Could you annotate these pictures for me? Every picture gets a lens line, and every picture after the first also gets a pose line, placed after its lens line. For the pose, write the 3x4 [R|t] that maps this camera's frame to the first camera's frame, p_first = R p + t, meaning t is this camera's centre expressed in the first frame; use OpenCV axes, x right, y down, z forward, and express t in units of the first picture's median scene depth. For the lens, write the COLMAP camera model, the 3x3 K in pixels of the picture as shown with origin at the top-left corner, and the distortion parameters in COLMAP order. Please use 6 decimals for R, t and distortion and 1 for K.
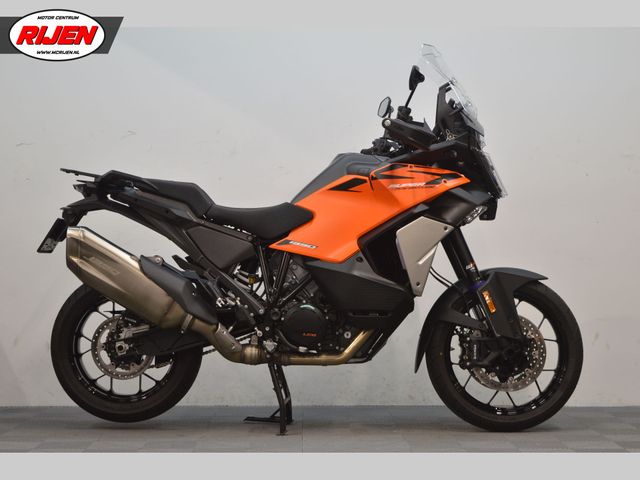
lens RADIAL K [[1382.9, 0, 319.9], [0, 1382.9, 239.9], [0, 0, 1]] dist [-0.030004, 0.000000]
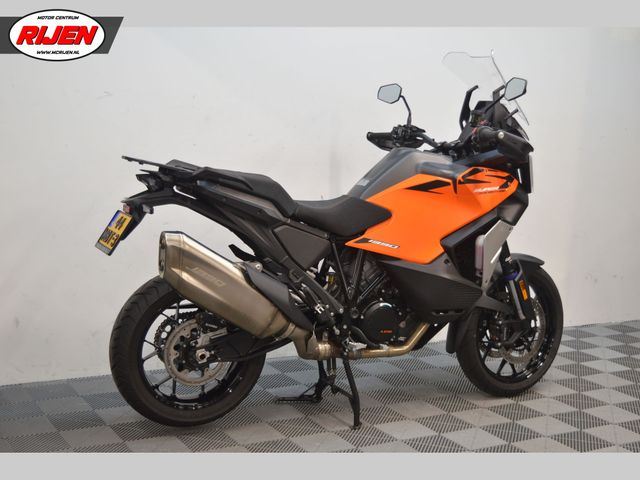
lens RADIAL K [[947.3, 0, 319.8], [0, 947.3, 240.4], [0, 0, 1]] dist [-0.062075, 0.000000]
pose [[0.869433, -0.027703, 0.493274, -0.388886], [-0.056595, 0.986270, 0.155143, -0.102408], [-0.490799, -0.162803, 0.855927, 0.431420]]
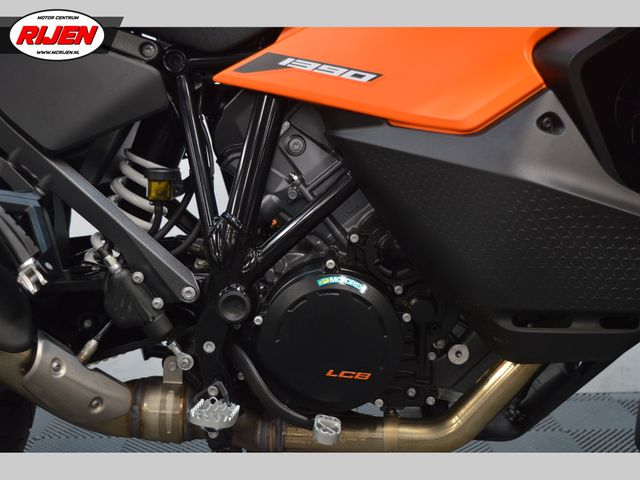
lens RADIAL K [[821.0, 0, 324.0], [0, 821.0, 239.8], [0, 0, 1]] dist [-0.063763, 0.000000]
pose [[0.999280, 0.000068, 0.037937, -0.019320], [-0.005975, 0.987800, 0.155614, 0.011944], [-0.037464, -0.155729, 0.987089, 0.819834]]
